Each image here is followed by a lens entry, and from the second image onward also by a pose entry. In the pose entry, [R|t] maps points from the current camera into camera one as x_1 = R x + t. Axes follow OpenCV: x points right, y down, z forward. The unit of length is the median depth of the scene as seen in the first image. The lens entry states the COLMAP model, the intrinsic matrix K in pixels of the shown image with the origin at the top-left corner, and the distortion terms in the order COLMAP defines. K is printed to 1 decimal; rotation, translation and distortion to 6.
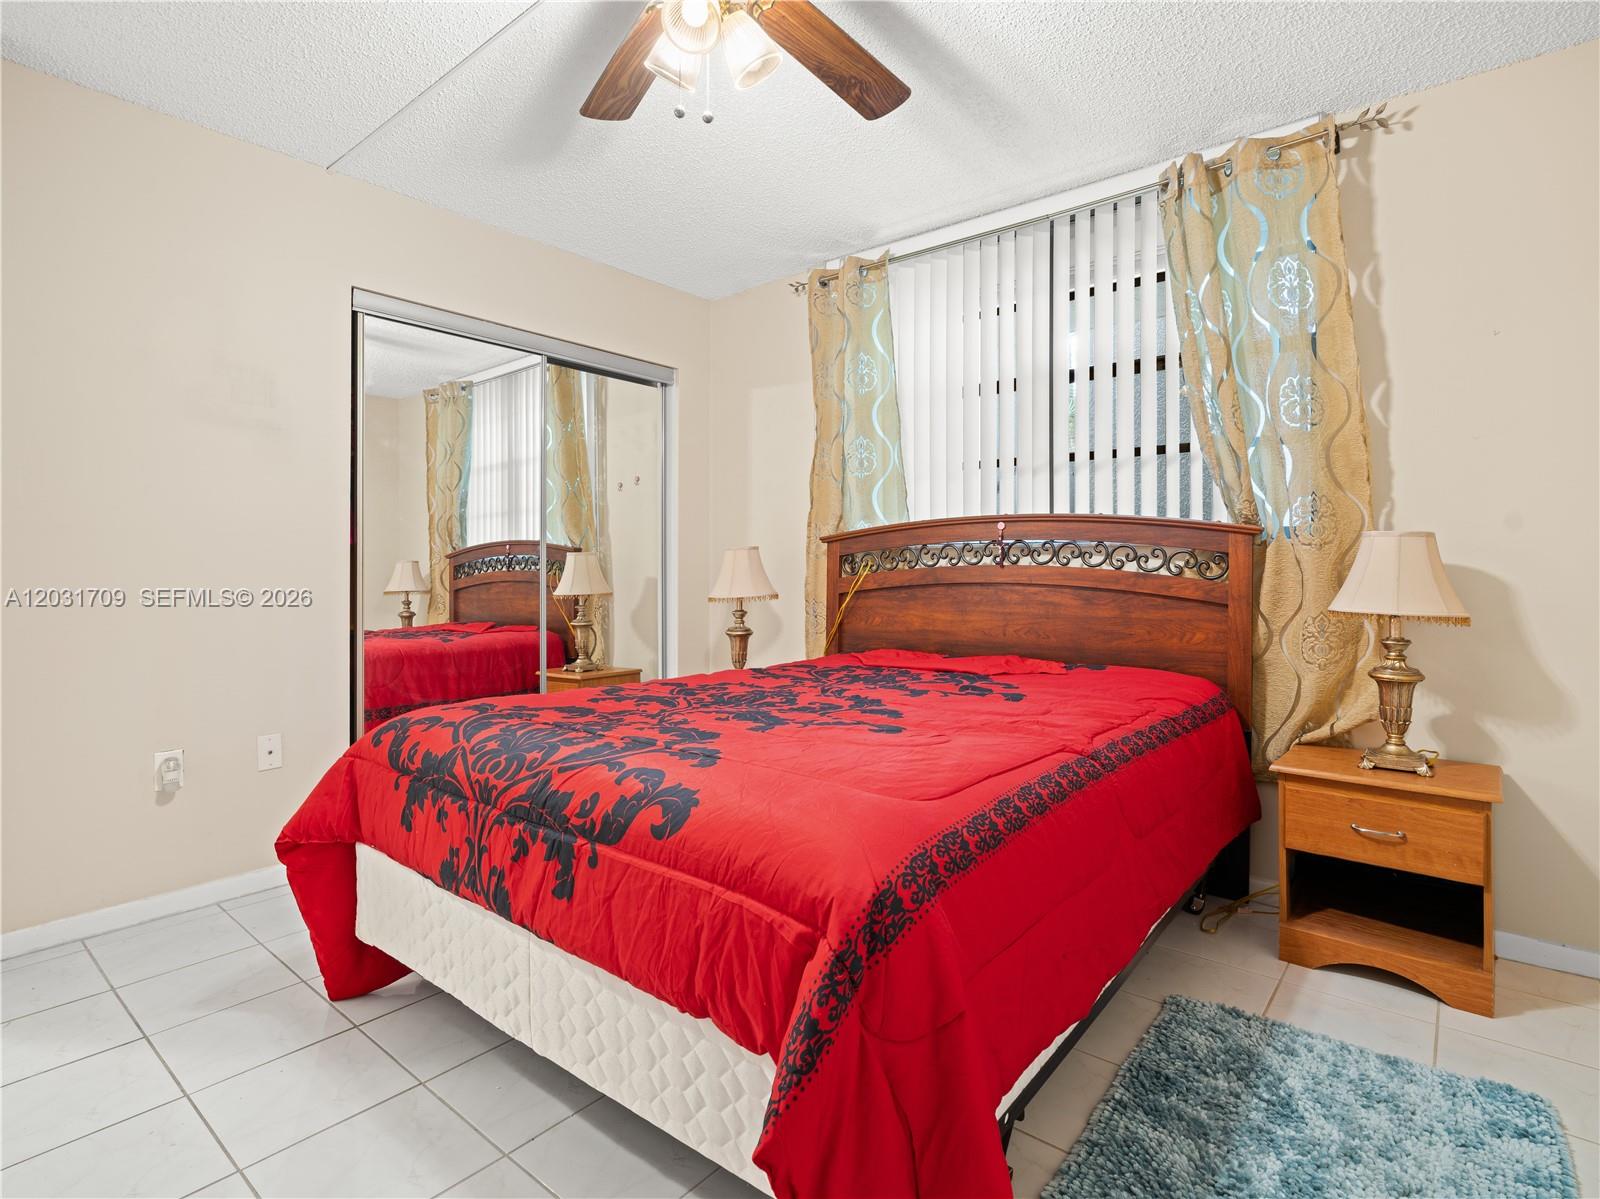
lens RADIAL K [[806.8, 0, 803.5], [0, 806.8, 588.9], [0, 0, 1]] dist [-0.001935, 0.005920]
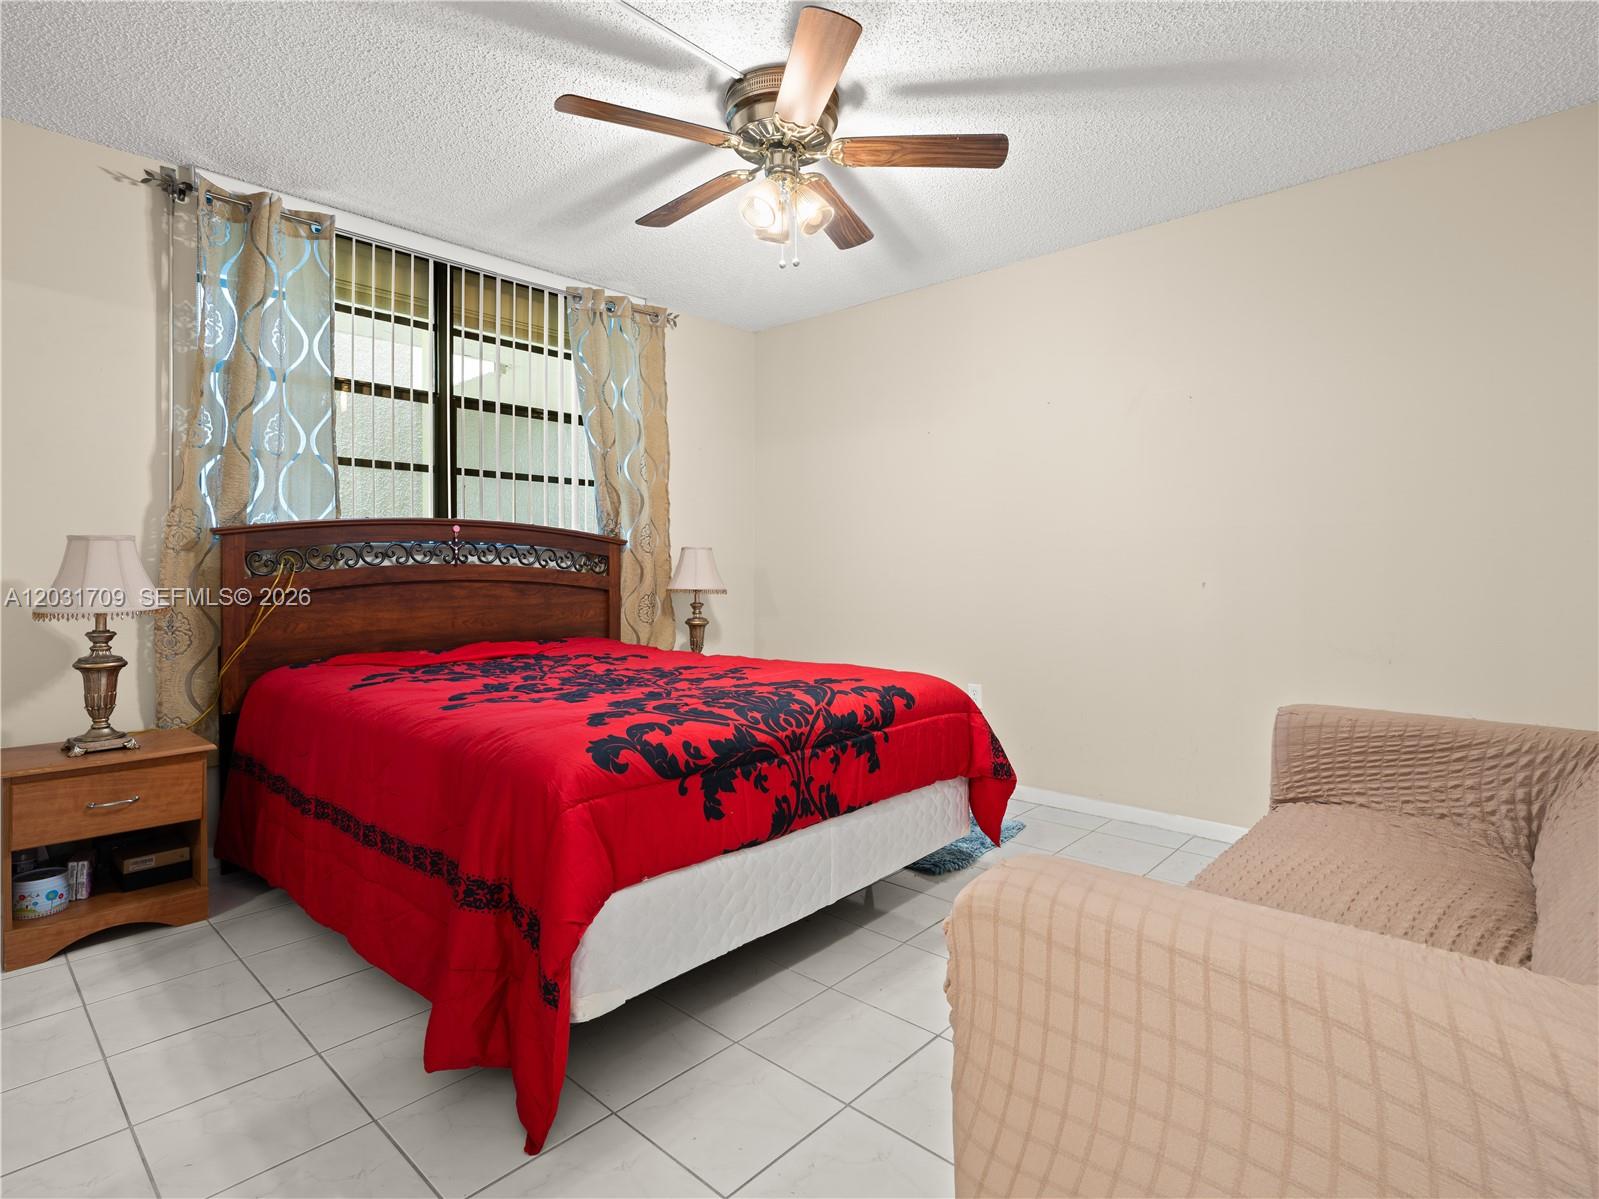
lens RADIAL K [[806.2, 0, 803.4], [0, 806.2, 589.7], [0, 0, 1]] dist [-0.001935, 0.005920]
pose [[0.062143, -0.030889, 0.997589, -0.865868], [0.027236, 0.999201, 0.029243, -0.013810], [-0.997696, 0.025354, 0.062935, 0.467950]]
